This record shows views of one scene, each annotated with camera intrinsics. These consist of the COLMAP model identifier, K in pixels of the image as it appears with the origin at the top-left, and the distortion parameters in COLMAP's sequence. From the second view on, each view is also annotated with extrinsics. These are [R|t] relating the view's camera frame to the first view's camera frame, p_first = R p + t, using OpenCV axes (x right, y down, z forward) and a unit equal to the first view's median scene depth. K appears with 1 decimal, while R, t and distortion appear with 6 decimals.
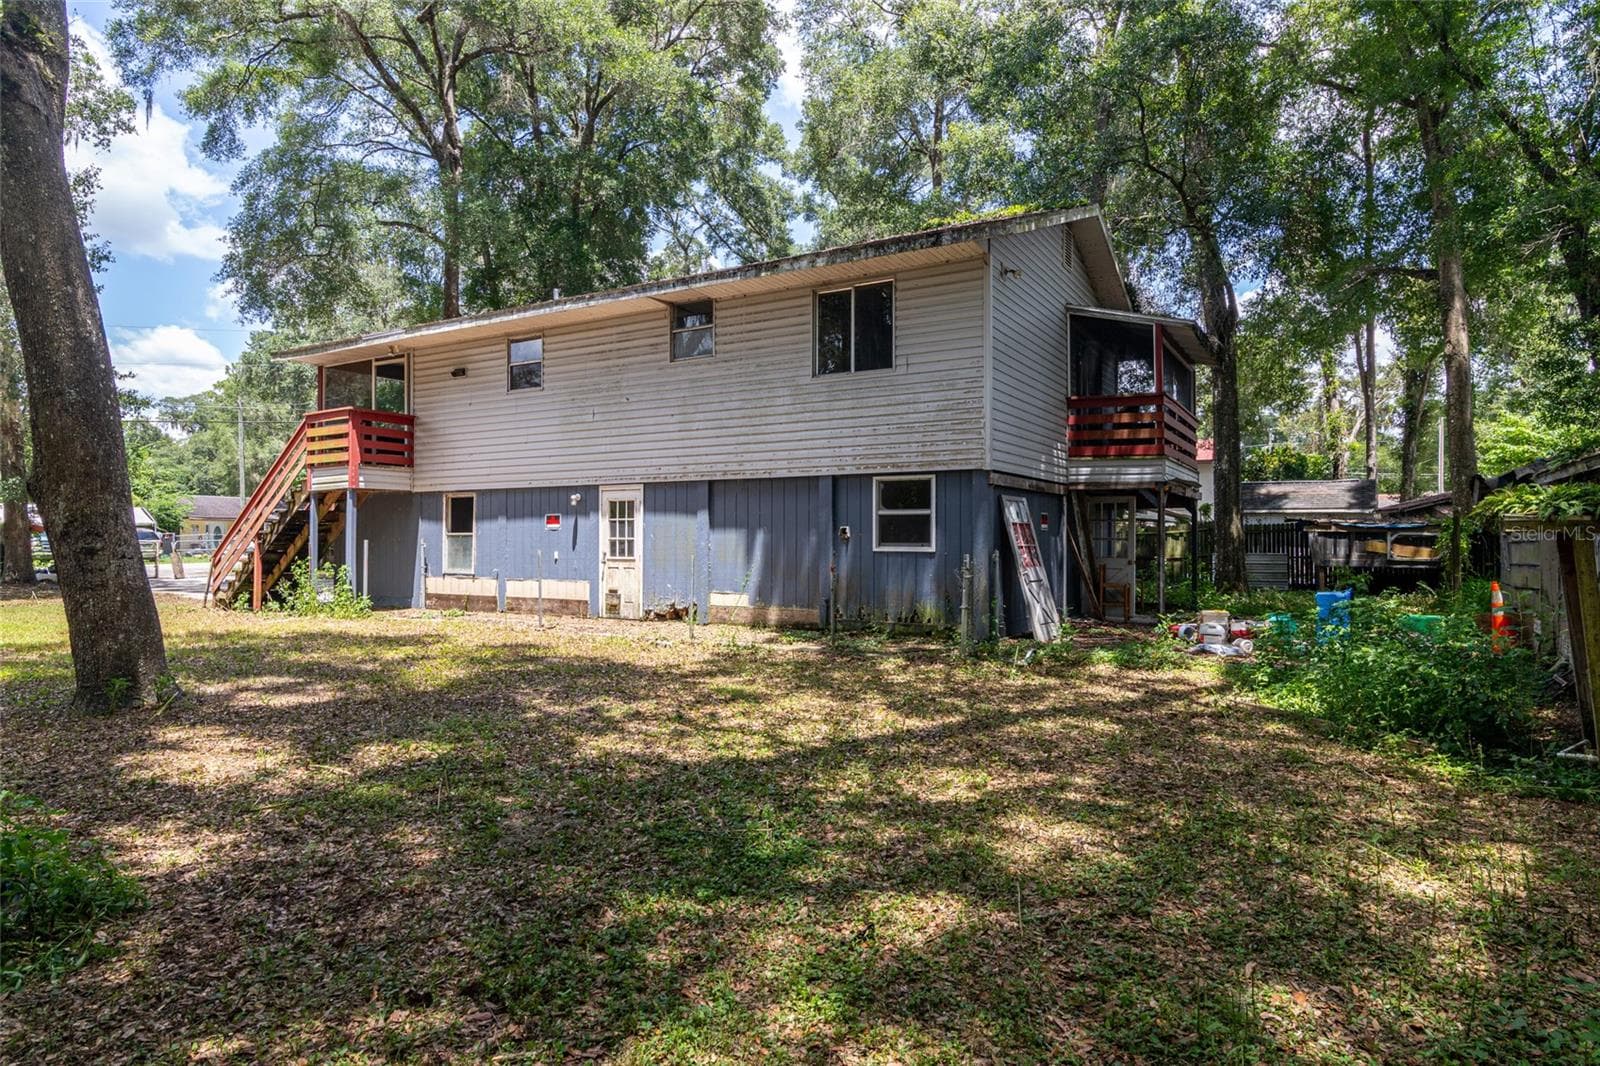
lens RADIAL K [[924.7, 0, 793.0], [0, 924.7, 537.9], [0, 0, 1]] dist [-0.002910, -0.001357]
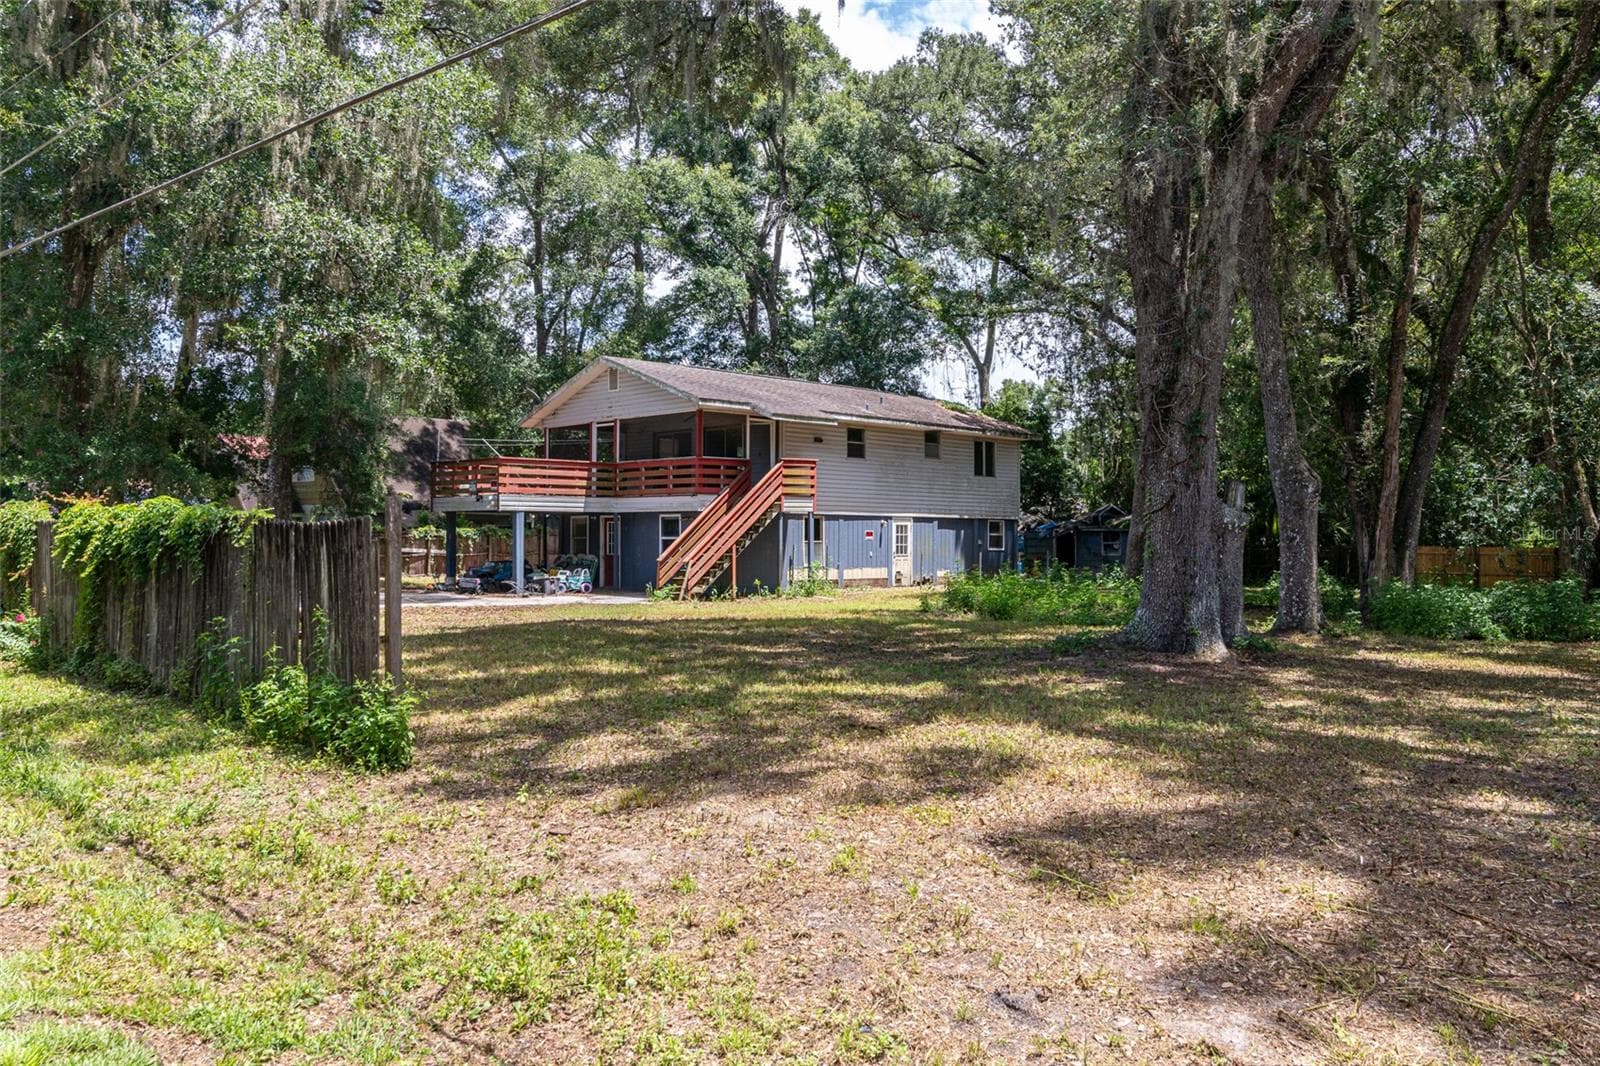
lens RADIAL K [[1208.0, 0, 800.0], [0, 1208.0, 533.0], [0, 0, 1]] dist [0.002969, -0.000436]
pose [[0.252993, 0.005164, 0.967454, -2.599370], [-0.010109, 0.999945, -0.002694, -0.014249], [-0.967415, -0.009098, 0.253032, 0.552032]]
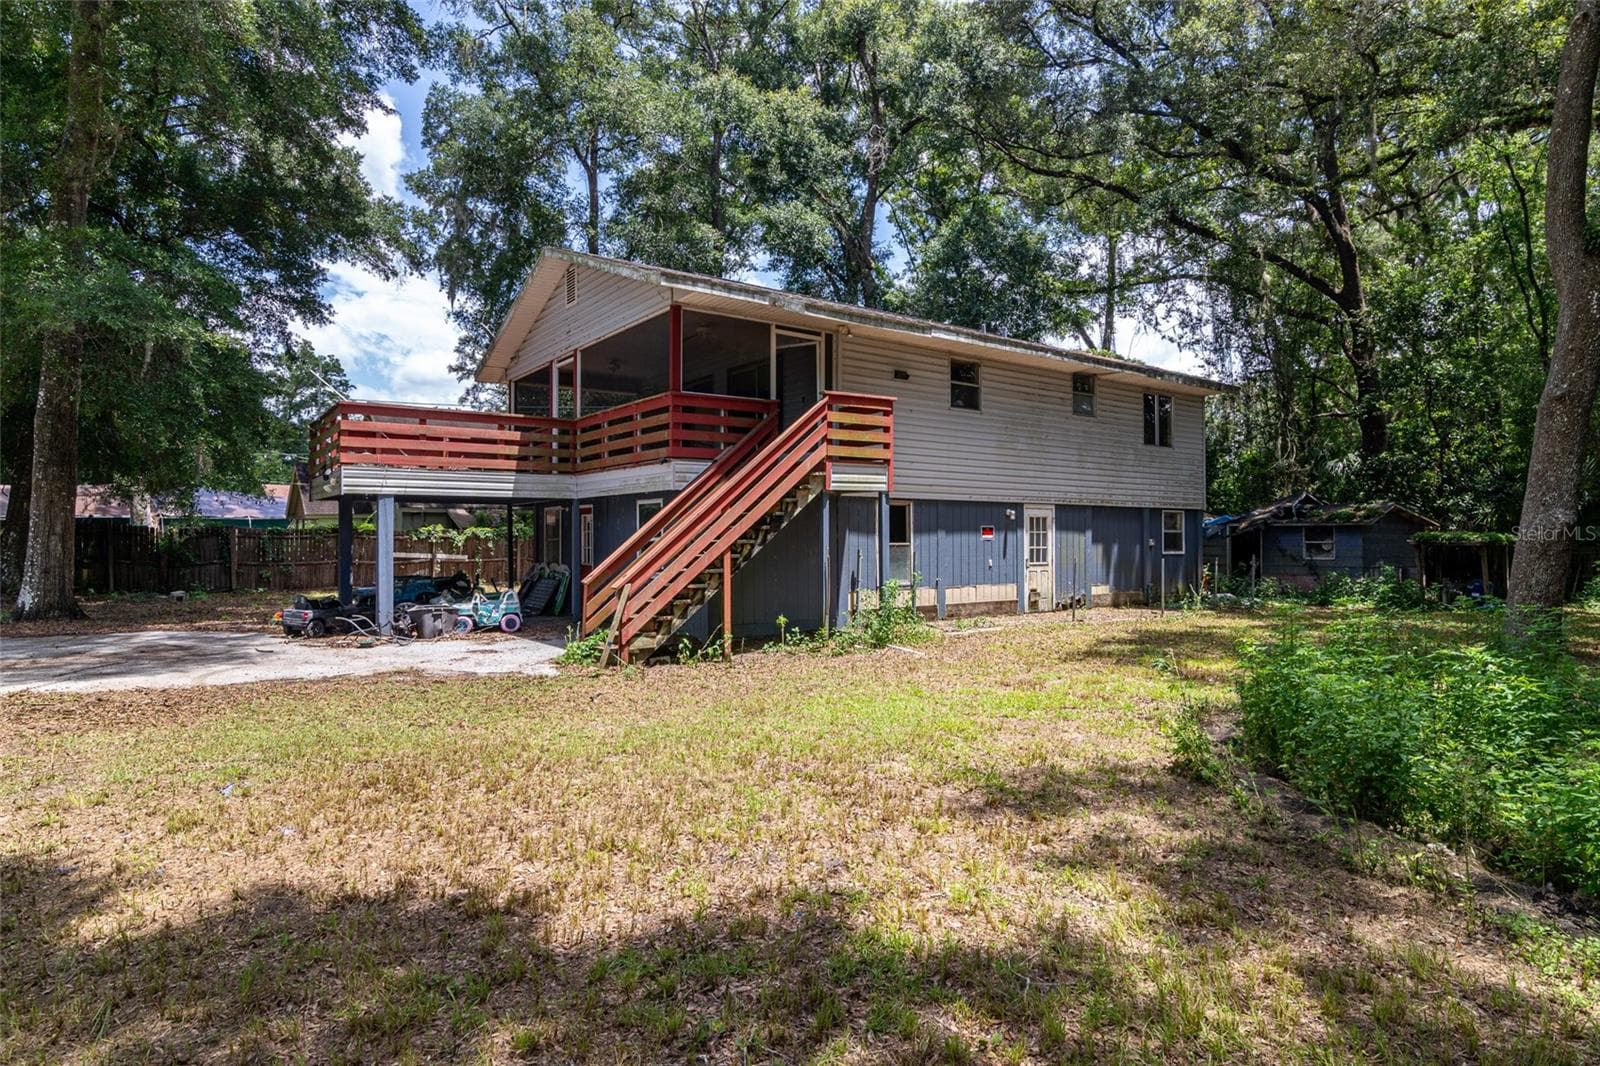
lens RADIAL K [[873.0, 0, 800.0], [0, 873.0, 533.0], [0, 0, 1]] dist [0.000730, 0.000032]
pose [[0.387483, 0.004513, 0.921866, -1.352770], [-0.005117, 0.999983, -0.002745, -0.013737], [-0.921862, -0.003654, 0.387500, 0.816628]]
